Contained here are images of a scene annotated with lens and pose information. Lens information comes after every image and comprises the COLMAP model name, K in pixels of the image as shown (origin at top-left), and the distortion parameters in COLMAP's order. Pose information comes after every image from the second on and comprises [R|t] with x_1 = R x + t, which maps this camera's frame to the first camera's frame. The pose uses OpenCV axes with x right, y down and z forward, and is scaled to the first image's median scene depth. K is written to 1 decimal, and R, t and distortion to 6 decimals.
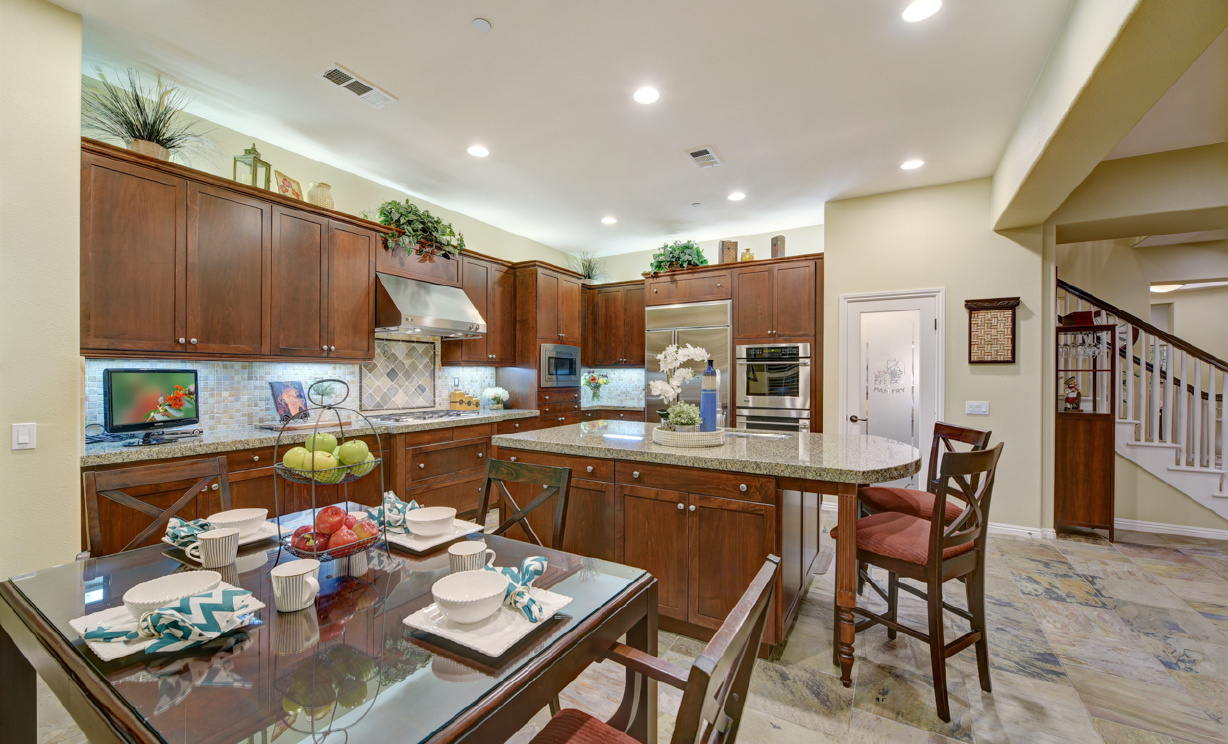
lens RADIAL K [[485.3, 0, 612.9], [0, 485.3, 373.6], [0, 0, 1]] dist [-0.004027, -0.000250]
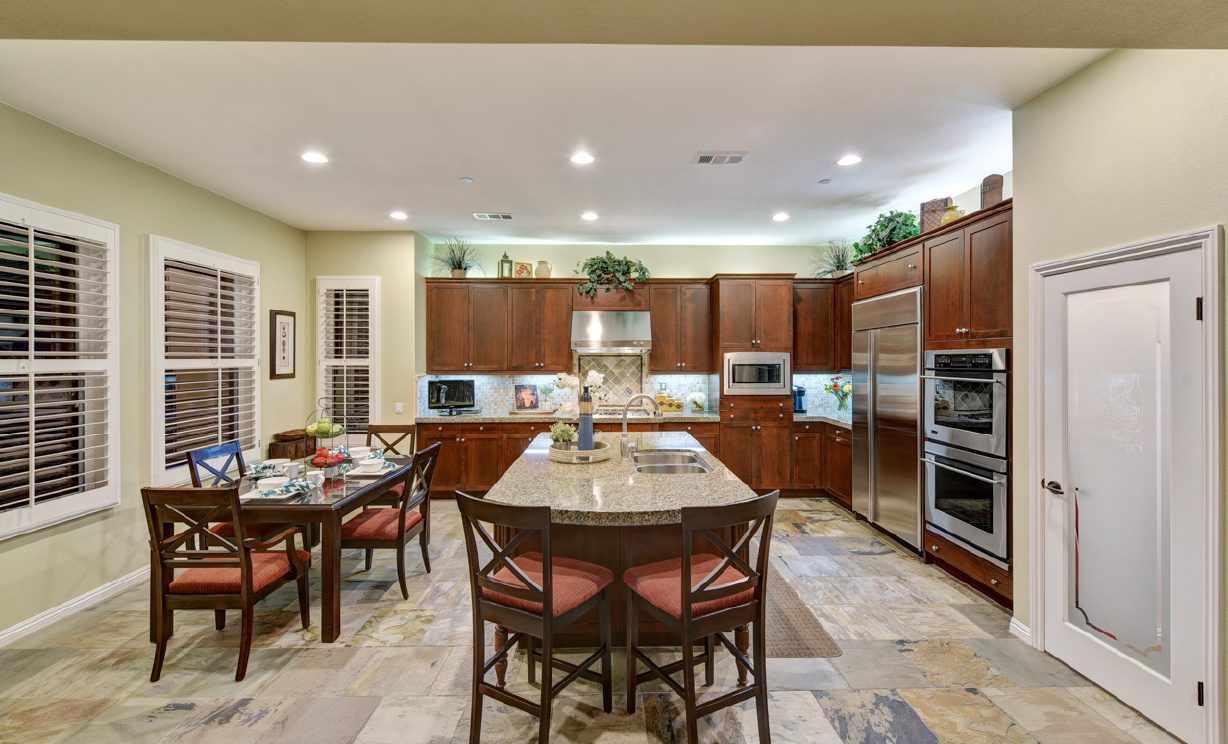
lens RADIAL K [[485.3, 0, 614.1], [0, 485.3, 361.2], [0, 0, 1]] dist [-0.004027, -0.000250]
pose [[0.527075, -0.000461, -0.849819, 0.702905], [0.002563, 0.999996, 0.001048, -0.052086], [0.849815, -0.002731, 0.527074, 0.283787]]
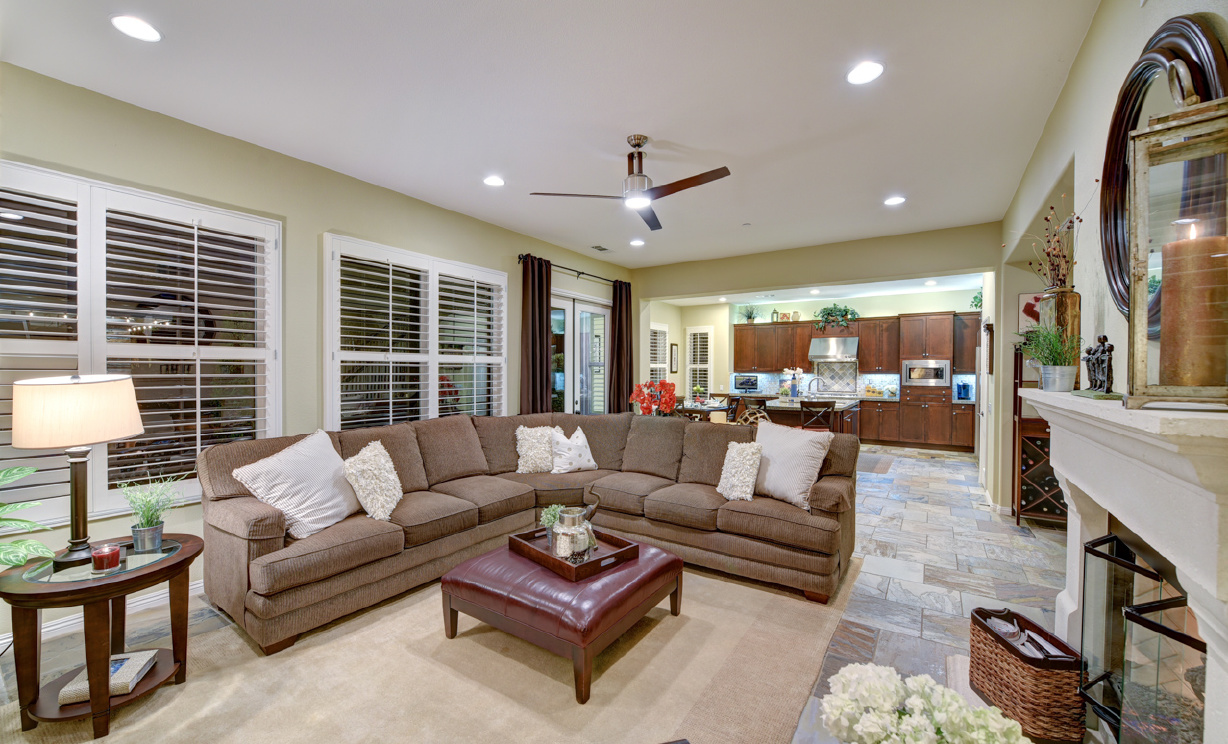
lens RADIAL K [[485.3, 0, 612.9], [0, 485.3, 373.9], [0, 0, 1]] dist [-0.004027, -0.000250]
pose [[-0.050034, 0.002537, -0.998744, 1.905560], [-0.006681, 0.999974, 0.002875, -0.014471], [0.998725, 0.006817, -0.050015, 0.036014]]
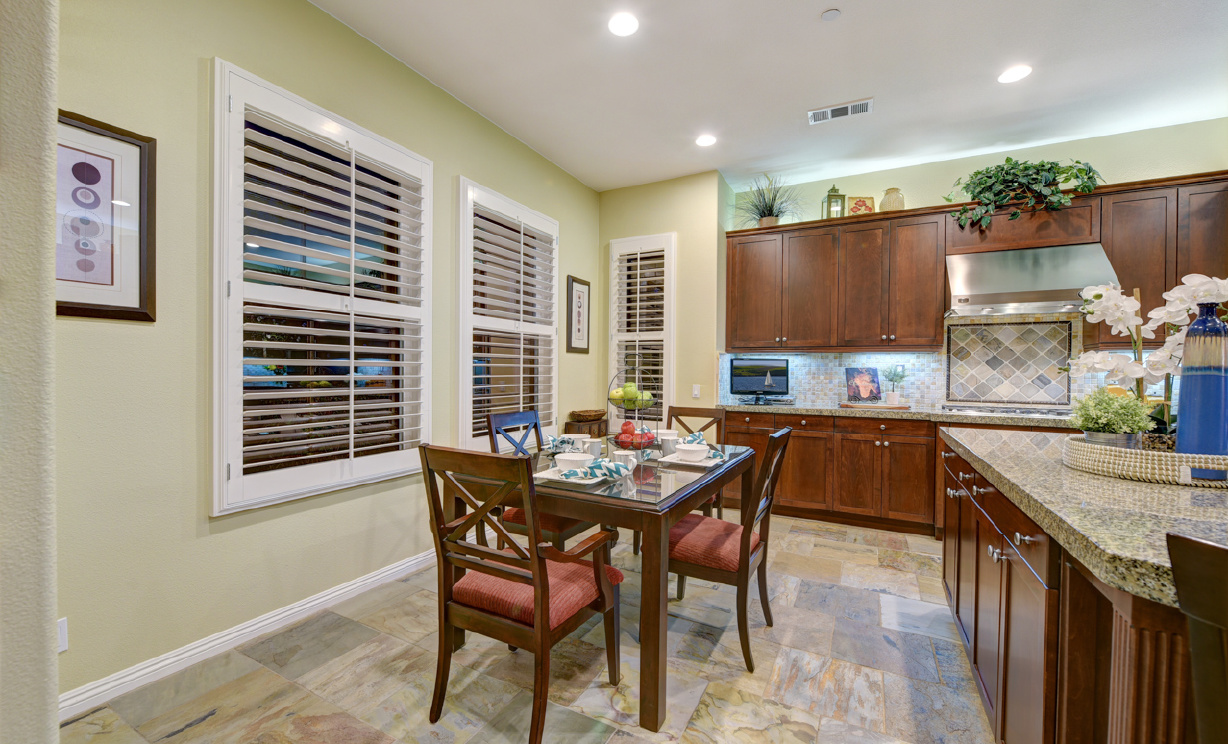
lens RADIAL K [[485.3, 0, 617.5], [0, 485.3, 377.1], [0, 0, 1]] dist [-0.004027, -0.000250]
pose [[0.052348, 0.009377, -0.998585, 0.378625], [-0.008952, 0.999920, 0.008920, 0.025354], [0.998589, 0.008472, 0.052428, 0.253806]]
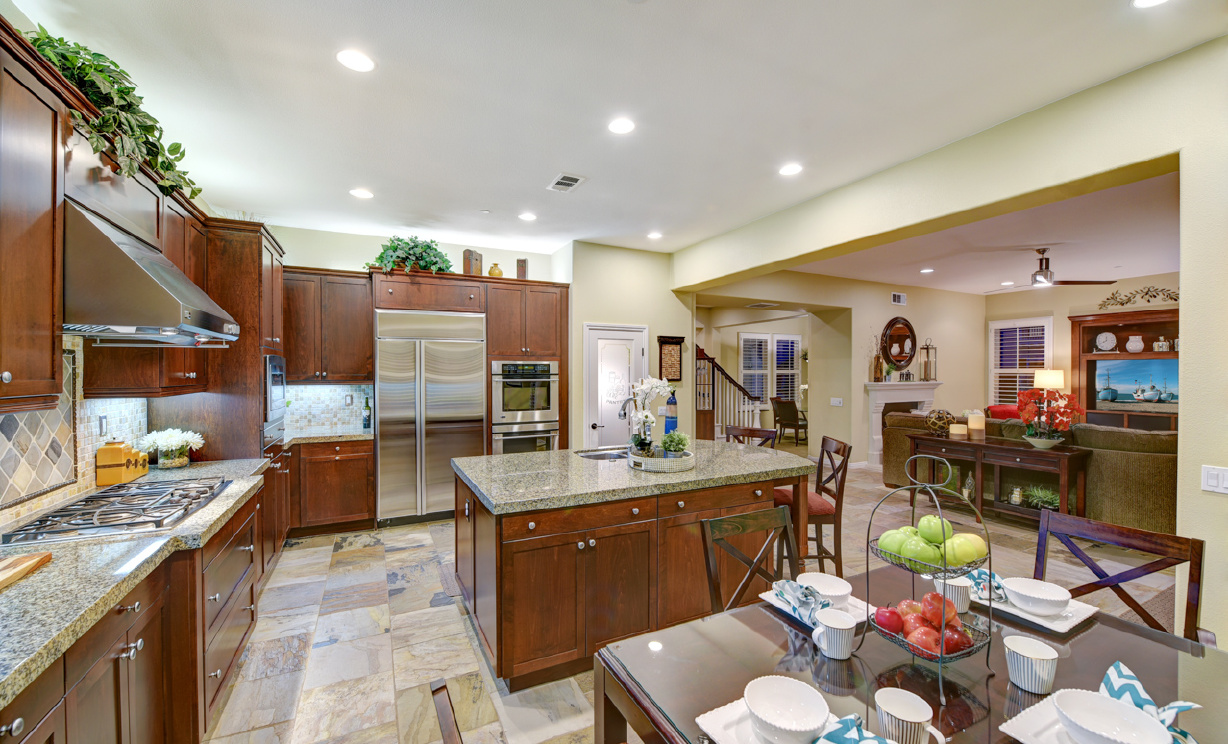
lens RADIAL K [[485.3, 0, 609.9], [0, 485.3, 372.7], [0, 0, 1]] dist [-0.004027, -0.000250]
pose [[0.548803, -0.003658, 0.835944, -0.498494], [0.001165, 0.999993, 0.003611, -0.044431], [-0.835951, -0.001008, 0.548803, 0.300487]]
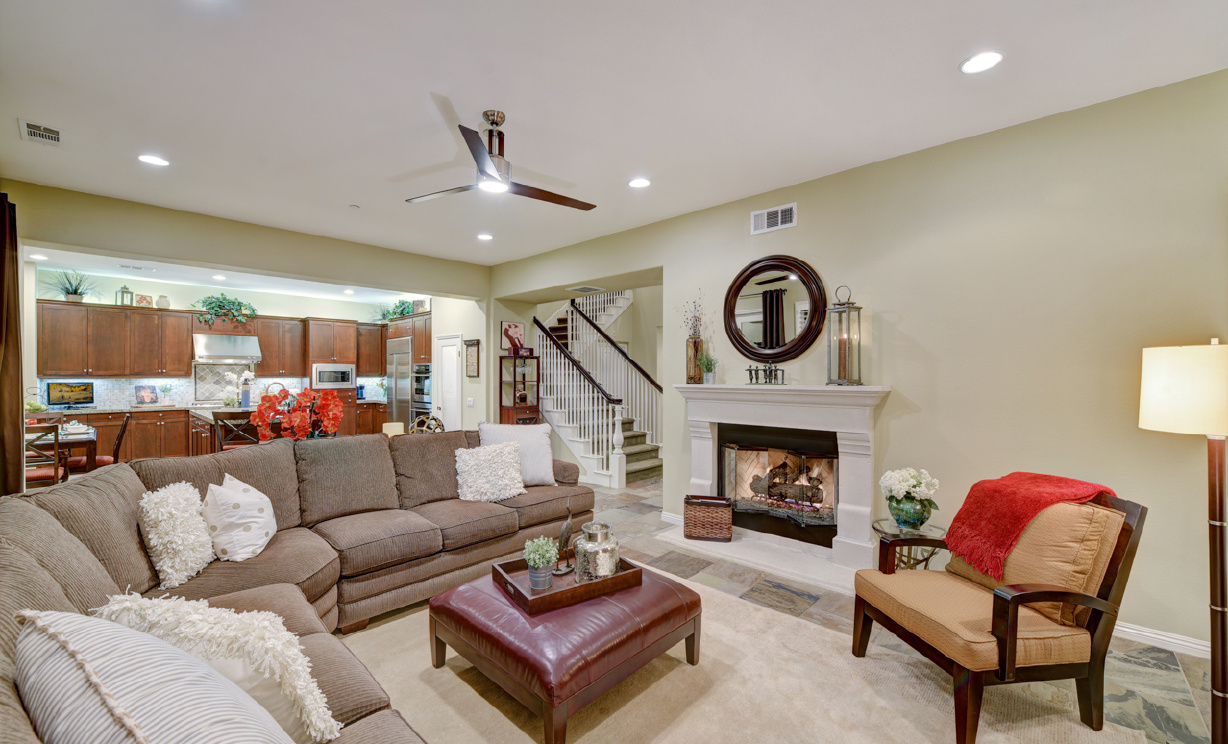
lens RADIAL K [[485.3, 0, 607.0], [0, 485.3, 375.9], [0, 0, 1]] dist [-0.004027, -0.000250]
pose [[0.972528, -0.002237, -0.232774, 1.485209], [0.002713, 0.999995, 0.001723, -0.022590], [0.232769, -0.002308, 0.972529, -0.527545]]
